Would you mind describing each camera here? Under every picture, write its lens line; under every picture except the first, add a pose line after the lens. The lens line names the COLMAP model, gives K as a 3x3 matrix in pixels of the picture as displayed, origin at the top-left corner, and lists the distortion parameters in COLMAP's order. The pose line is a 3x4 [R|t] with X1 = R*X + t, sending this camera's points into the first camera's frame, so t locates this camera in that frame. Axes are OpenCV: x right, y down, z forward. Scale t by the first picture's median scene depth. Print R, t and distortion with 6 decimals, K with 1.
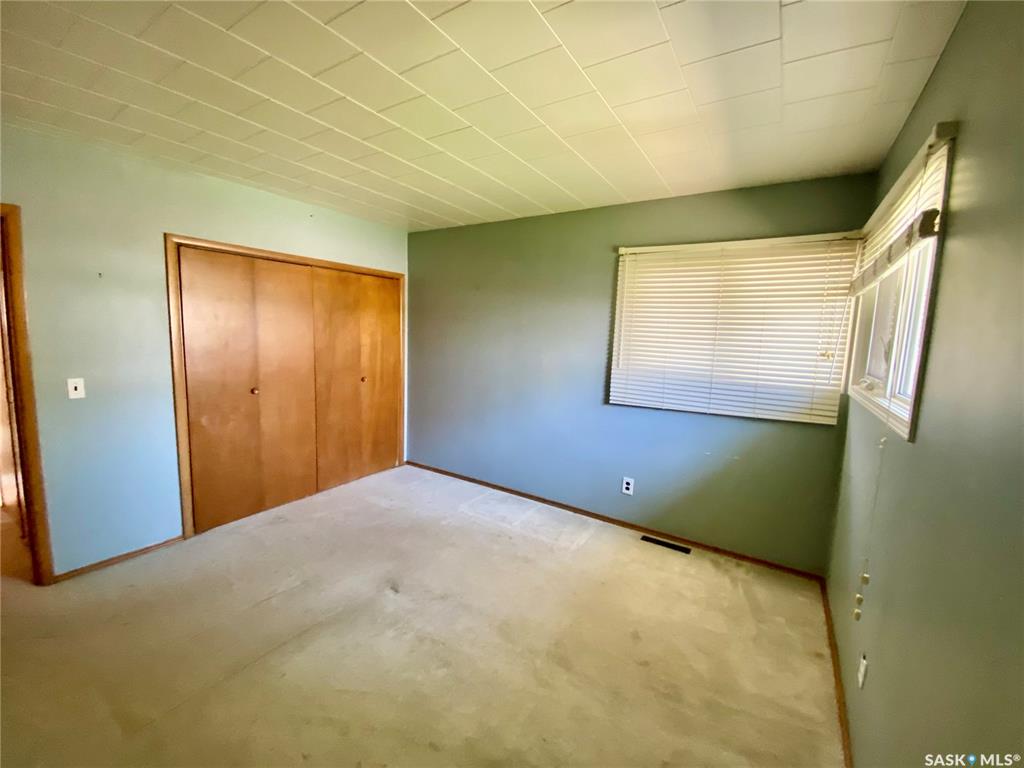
lens RADIAL K [[415.8, 0, 512.0], [0, 415.8, 384.0], [0, 0, 1]] dist [0.041761, -0.033347]
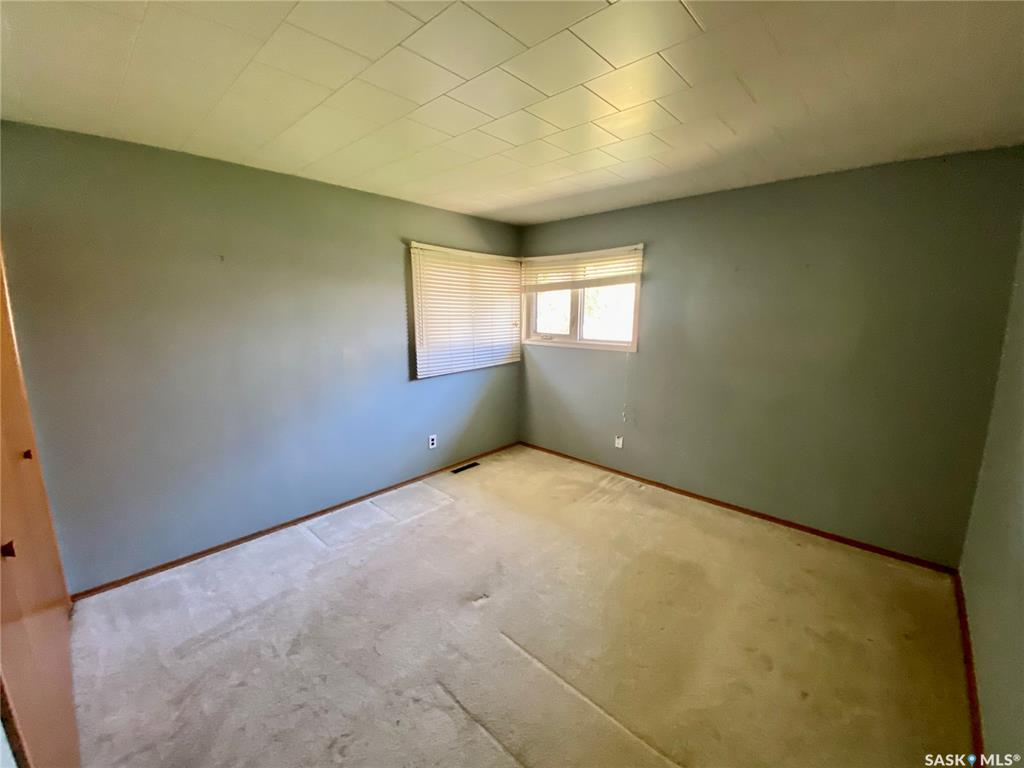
lens RADIAL K [[415.8, 0, 512.0], [0, 415.8, 384.0], [0, 0, 1]] dist [0.041761, -0.033347]
pose [[0.158390, -0.210006, 0.964785, -0.869741], [0.118263, 0.974120, 0.192623, -0.135394], [-0.980269, 0.083589, 0.179127, 0.565257]]
